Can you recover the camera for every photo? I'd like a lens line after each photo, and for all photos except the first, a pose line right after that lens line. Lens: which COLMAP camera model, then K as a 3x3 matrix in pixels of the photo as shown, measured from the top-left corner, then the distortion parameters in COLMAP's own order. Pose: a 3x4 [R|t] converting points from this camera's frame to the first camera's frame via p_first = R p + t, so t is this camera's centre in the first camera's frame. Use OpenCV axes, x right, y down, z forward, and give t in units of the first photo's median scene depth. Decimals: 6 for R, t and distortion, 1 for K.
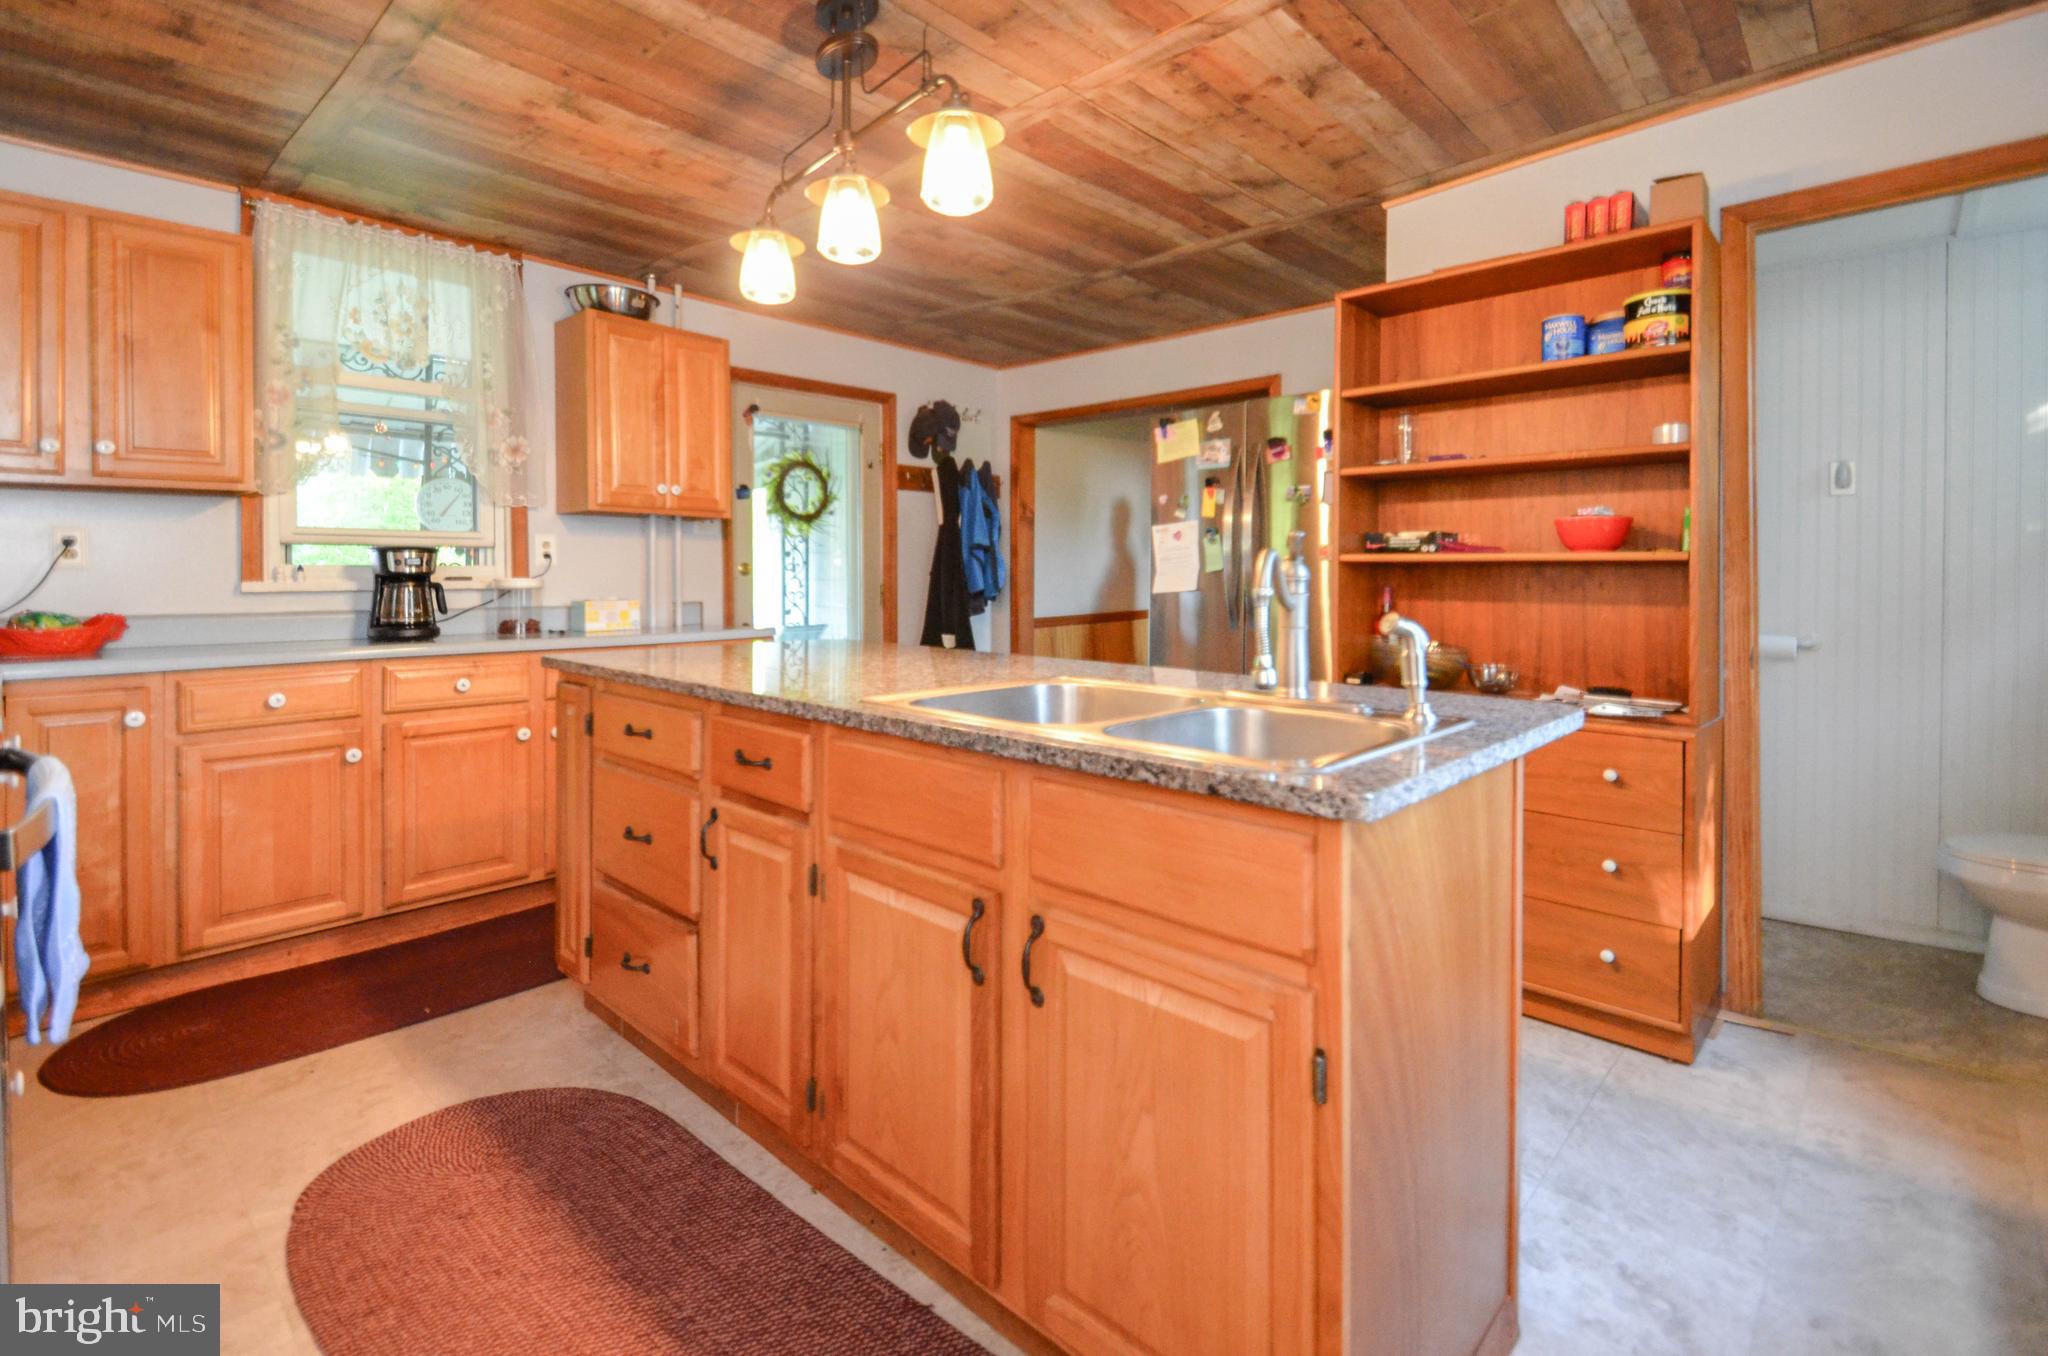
lens RADIAL K [[941.3, 0, 1034.1], [0, 941.3, 670.2], [0, 0, 1]] dist [0.001258, -0.008446]
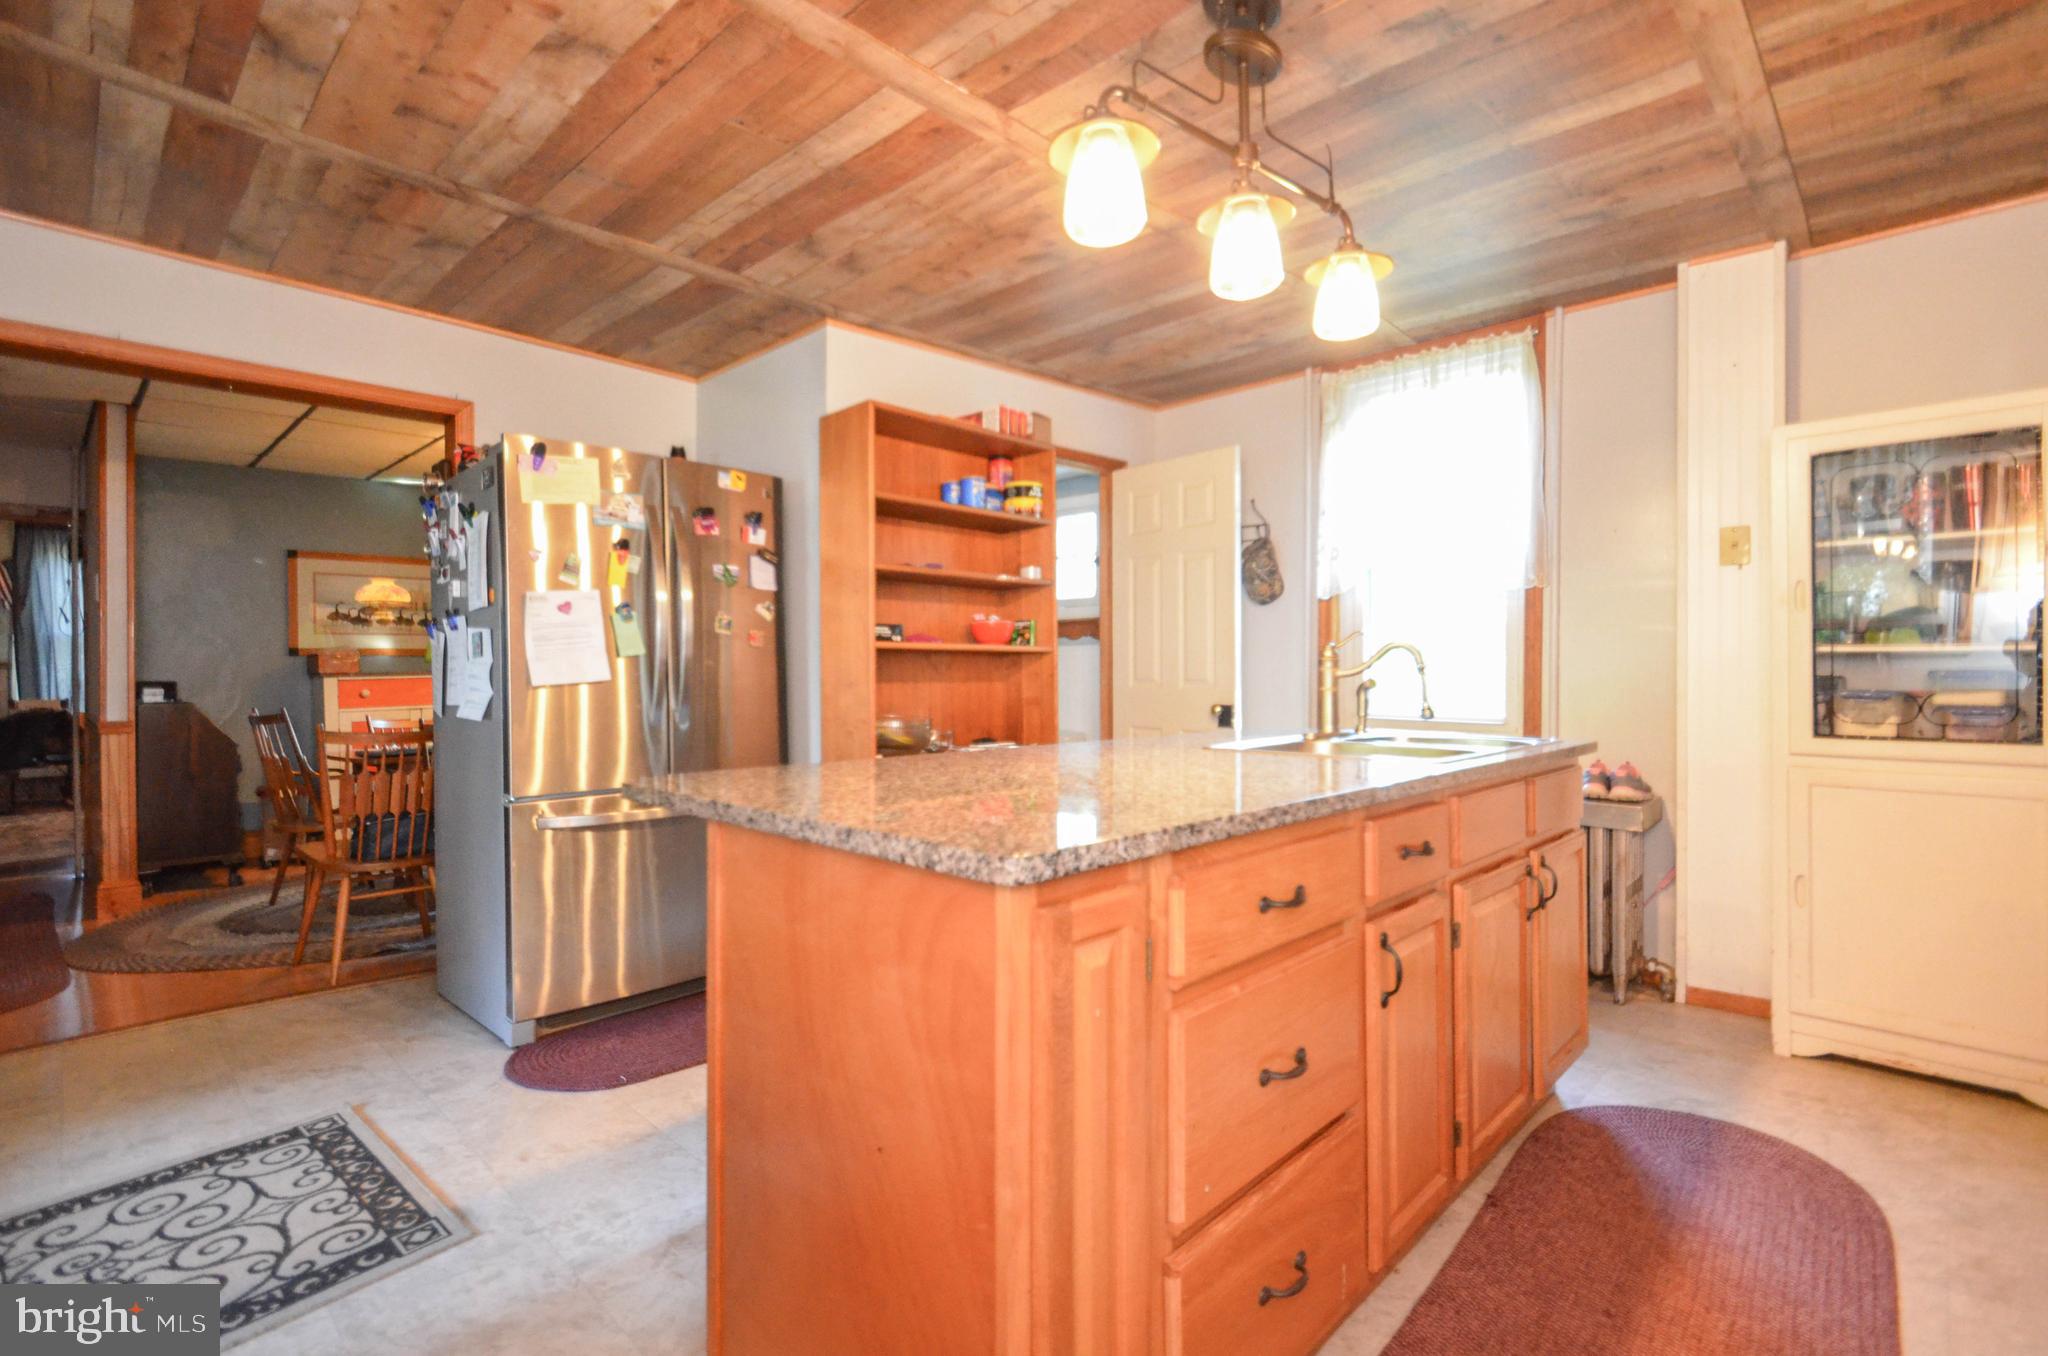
lens RADIAL K [[941.3, 0, 1034.1], [0, 941.3, 670.2], [0, 0, 1]] dist [0.001258, -0.008446]
pose [[0.008978, 0.000086, 0.999960, -0.867991], [0.089052, 0.996027, -0.000885, -0.084196], [-0.995986, 0.089057, 0.008934, 0.958057]]
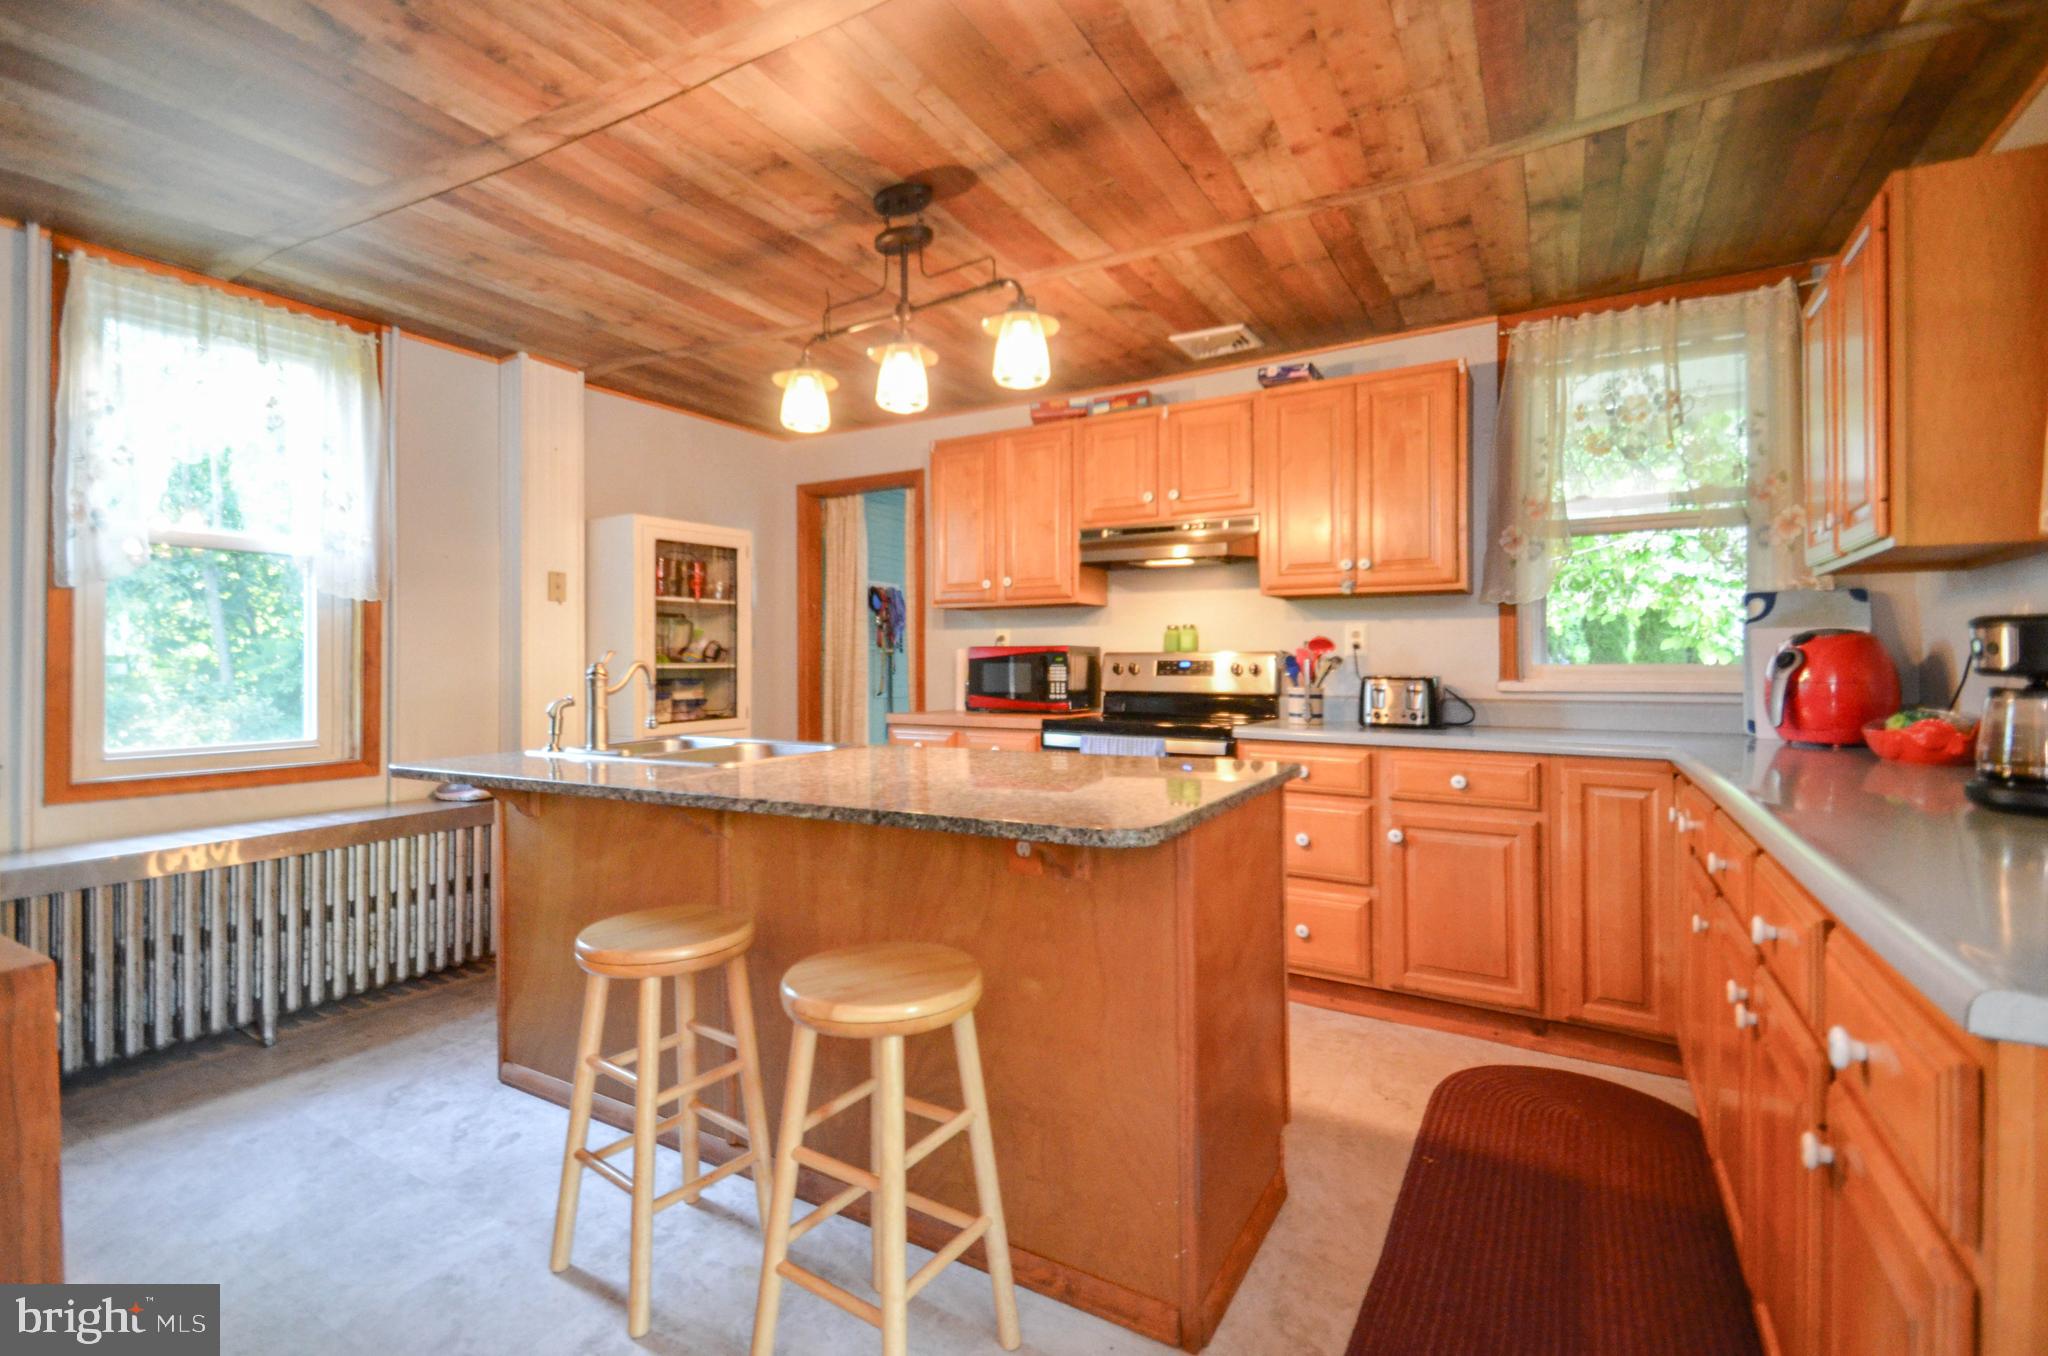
lens RADIAL K [[877.4, 0, 1024.0], [0, 877.4, 678.0], [0, 0, 1]] dist [0.000257, 0.000041]
pose [[-0.982484, 0.002077, -0.186338, -0.110455], [-0.015642, 0.995490, 0.093571, -0.166476], [0.185692, 0.094847, -0.978020, 1.721133]]
